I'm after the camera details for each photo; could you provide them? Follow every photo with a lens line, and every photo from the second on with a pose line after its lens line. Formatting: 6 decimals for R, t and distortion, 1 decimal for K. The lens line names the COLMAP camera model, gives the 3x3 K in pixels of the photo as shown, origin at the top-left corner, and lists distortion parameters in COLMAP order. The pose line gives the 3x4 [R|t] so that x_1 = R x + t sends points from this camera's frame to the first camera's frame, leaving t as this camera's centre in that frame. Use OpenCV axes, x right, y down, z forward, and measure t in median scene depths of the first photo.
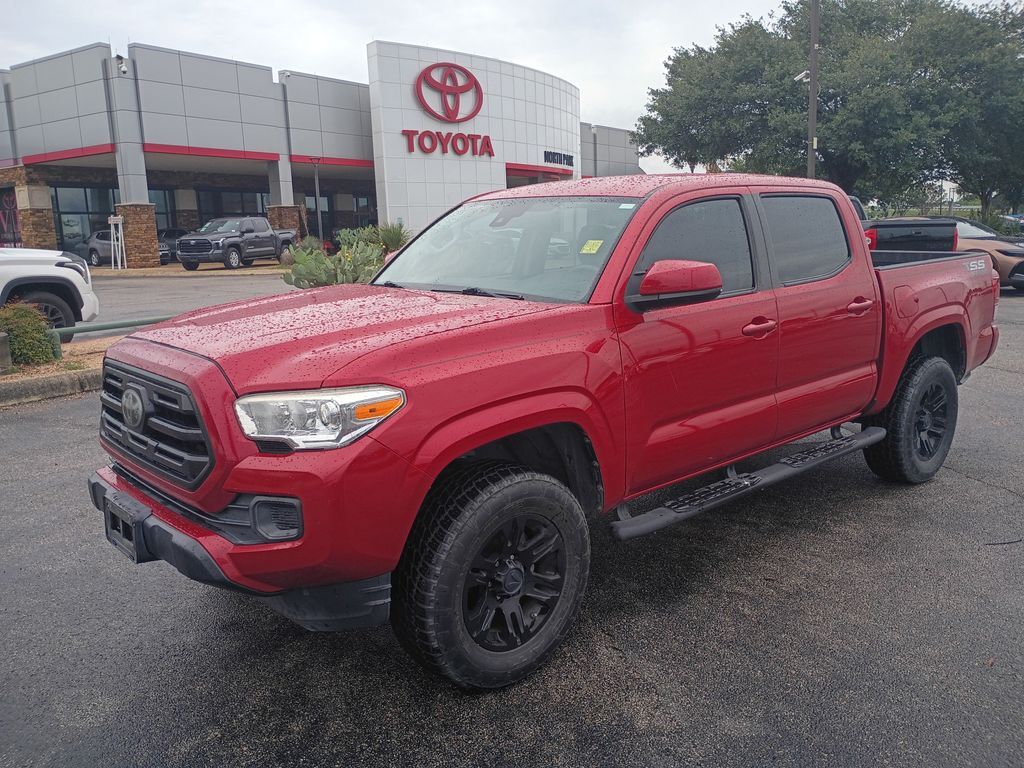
lens RADIAL K [[858.2, 0, 506.7], [0, 858.2, 384.8], [0, 0, 1]] dist [0.065943, -0.079153]
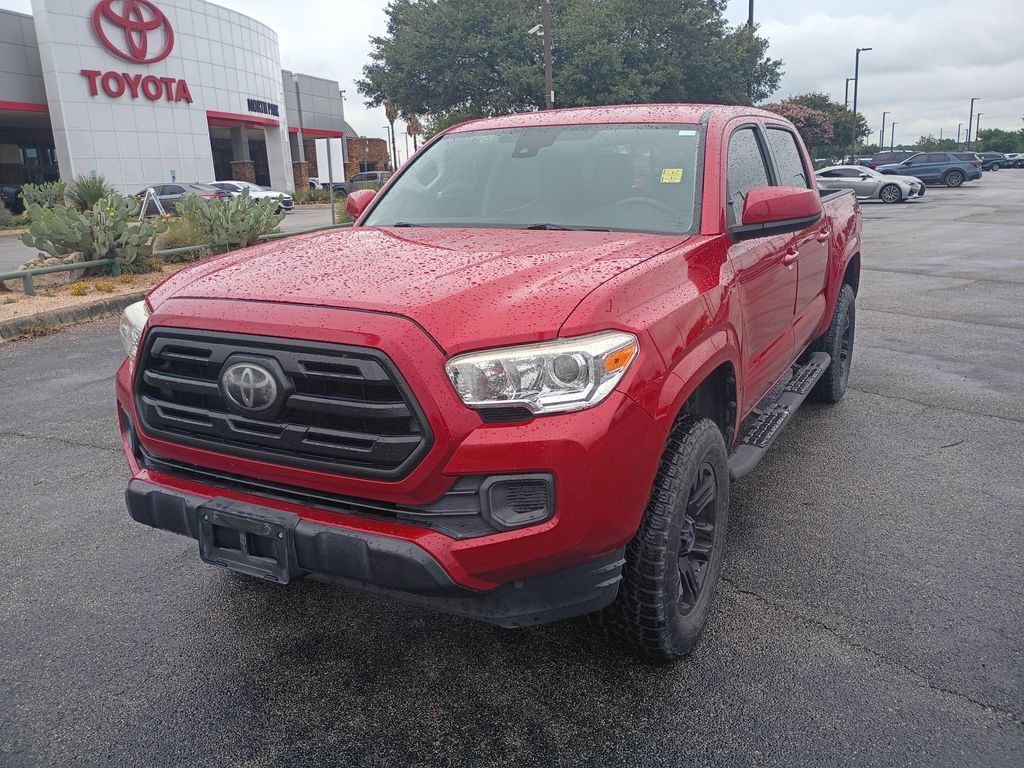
lens RADIAL K [[858.2, 0, 506.7], [0, 858.2, 384.8], [0, 0, 1]] dist [0.065943, -0.079153]
pose [[0.938146, -0.088573, 0.334719, -0.068381], [0.072321, 0.995530, 0.060735, -0.000738], [-0.338603, -0.032771, 0.940359, 0.029502]]
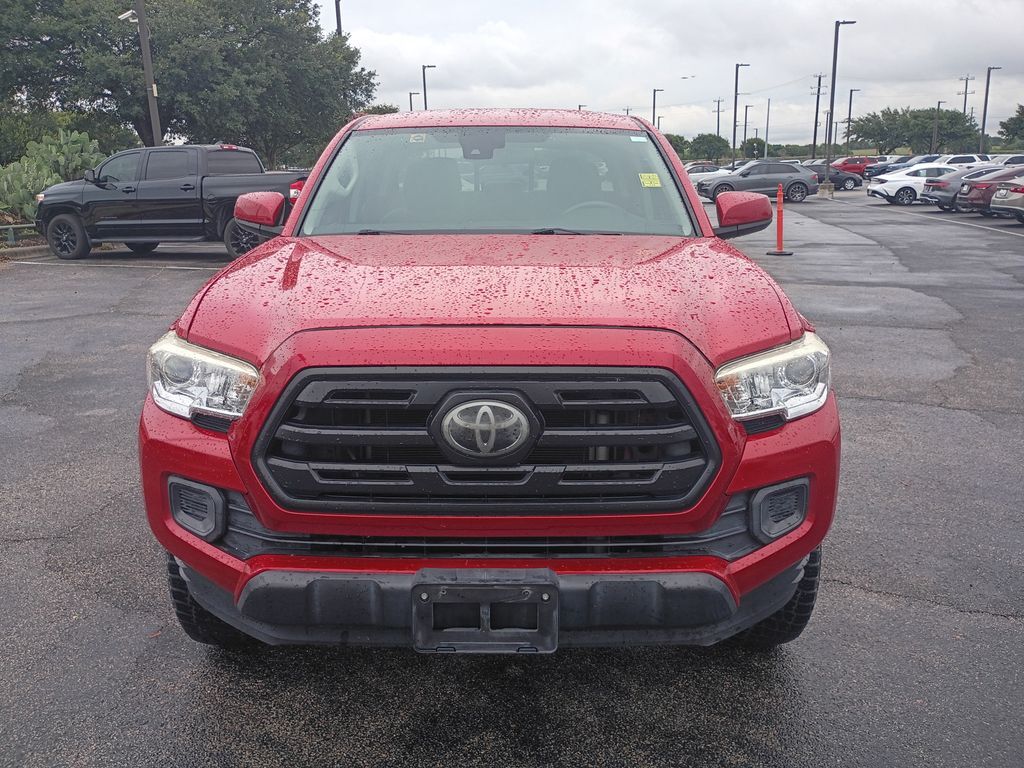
lens RADIAL K [[858.2, 0, 506.7], [0, 858.2, 384.8], [0, 0, 1]] dist [0.065943, -0.079153]
pose [[0.661896, -0.170089, 0.730044, -0.126901], [0.136146, 0.984996, 0.106052, -0.010128], [-0.737128, 0.029197, 0.675122, 0.080999]]
